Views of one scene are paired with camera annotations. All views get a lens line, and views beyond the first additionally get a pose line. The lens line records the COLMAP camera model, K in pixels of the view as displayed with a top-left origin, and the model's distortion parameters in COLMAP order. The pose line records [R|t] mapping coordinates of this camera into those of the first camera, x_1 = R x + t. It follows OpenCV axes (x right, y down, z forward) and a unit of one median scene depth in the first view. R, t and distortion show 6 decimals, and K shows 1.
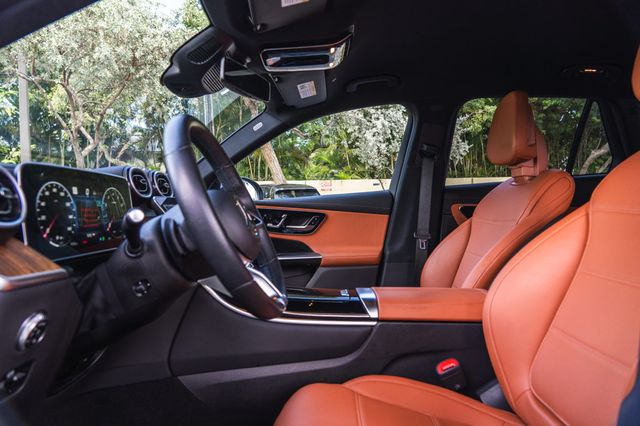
lens RADIAL K [[435.3, 0, 320.0], [0, 435.3, 213.0], [0, 0, 1]] dist [-0.009114, 0.002166]
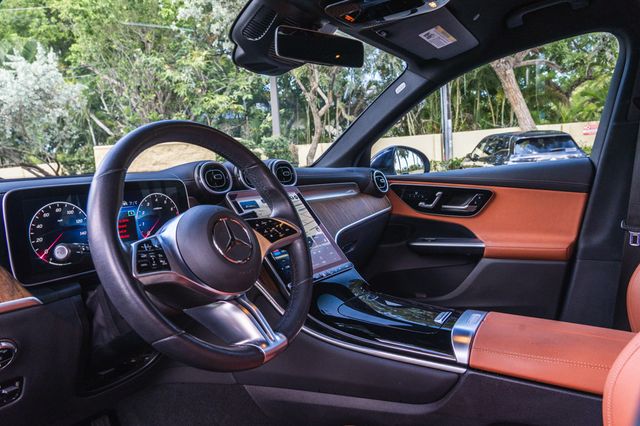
lens RADIAL K [[456.5, 0, 320.0], [0, 456.5, 213.0], [0, 0, 1]] dist [-0.012989, -0.001982]
pose [[0.858945, 0.031109, -0.511122, 0.168806], [0.024320, 0.994548, 0.101402, -0.050440], [0.511490, -0.099529, 0.853505, 0.144716]]
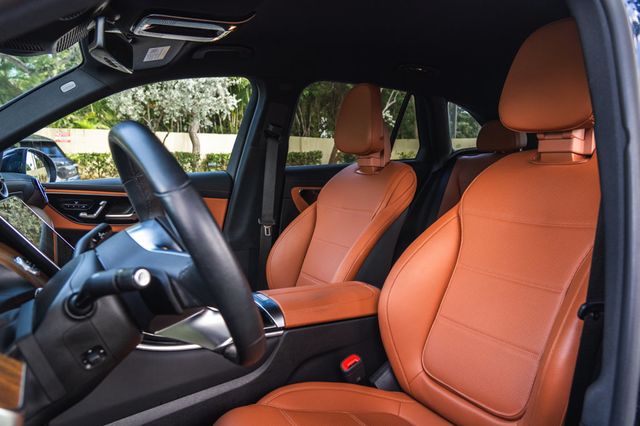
lens RADIAL K [[476.1, 0, 330.9], [0, 476.1, 222.9], [0, 0, 1]] dist [-0.003528, -0.001974]
pose [[0.856573, -0.041073, 0.514389, -0.175590], [-0.016660, 0.994106, 0.107121, -0.057362], [-0.515758, -0.100327, 0.850840, 0.040971]]
